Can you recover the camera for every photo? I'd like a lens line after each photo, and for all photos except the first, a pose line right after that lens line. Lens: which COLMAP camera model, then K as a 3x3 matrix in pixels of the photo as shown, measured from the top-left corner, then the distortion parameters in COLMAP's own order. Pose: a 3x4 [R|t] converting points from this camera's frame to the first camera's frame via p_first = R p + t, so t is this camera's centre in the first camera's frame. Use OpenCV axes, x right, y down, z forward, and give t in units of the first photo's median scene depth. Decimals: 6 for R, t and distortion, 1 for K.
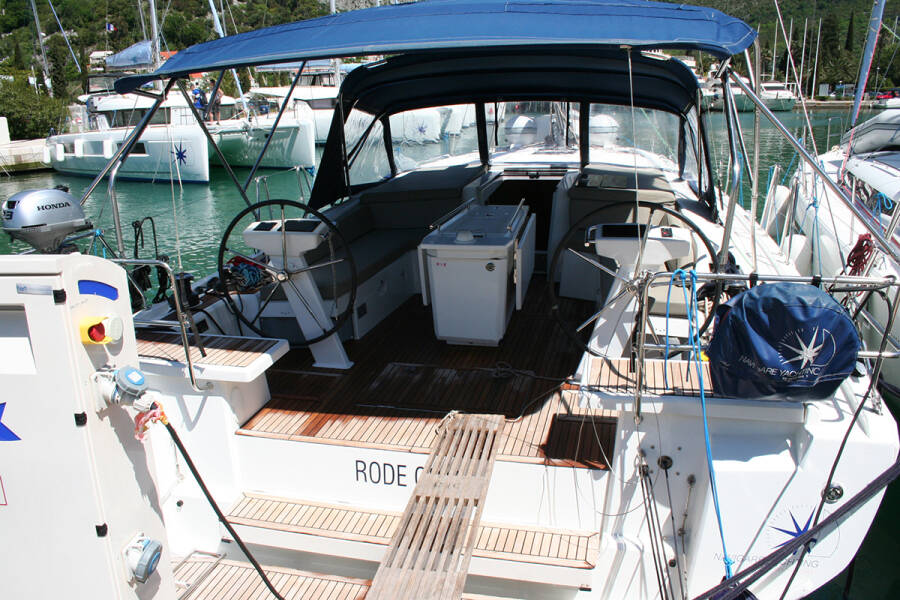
lens RADIAL K [[757.8, 0, 450.0], [0, 757.8, 300.0], [0, 0, 1]] dist [-0.156320, 0.514816]
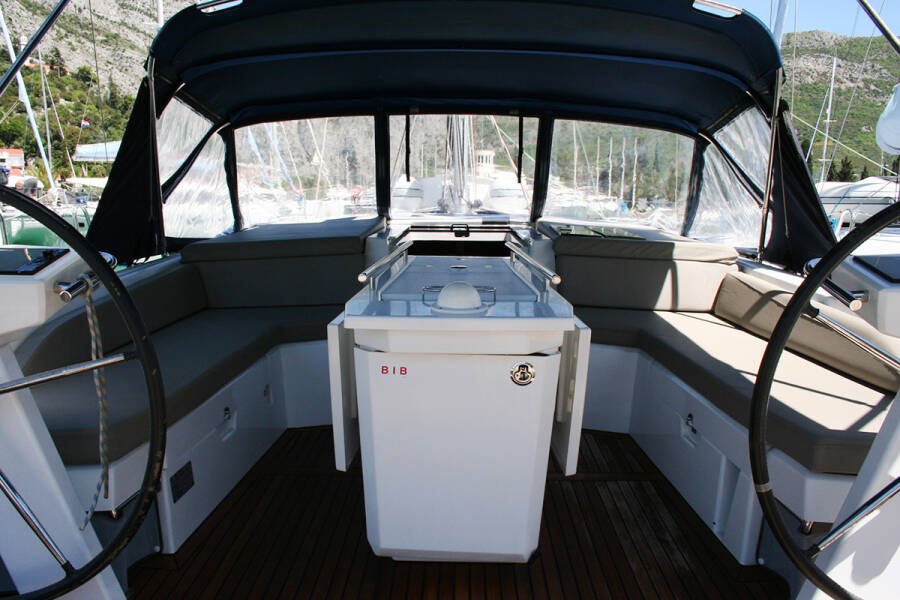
lens RADIAL K [[744.4, 0, 437.0], [0, 744.4, 303.0], [0, 0, 1]] dist [-0.155254, 0.119910]
pose [[0.976615, 0.006139, 0.214908, -0.067360], [0.023914, 0.990288, -0.136962, -0.026657], [-0.213661, 0.138898, 0.966983, 0.583044]]
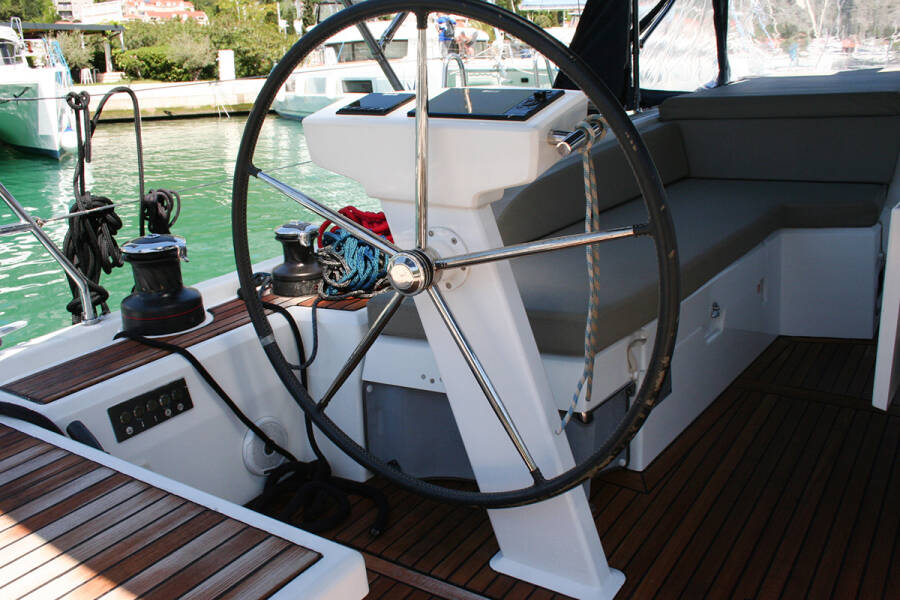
lens RADIAL K [[843.1, 0, 450.0], [0, 843.1, 300.0], [0, 0, 1]] dist [-0.081897, -0.004675]
pose [[0.947660, 0.102125, -0.302507, -0.098564], [-0.097477, 0.994771, 0.030464, -0.029078], [0.304036, 0.000618, 0.952660, 0.627036]]
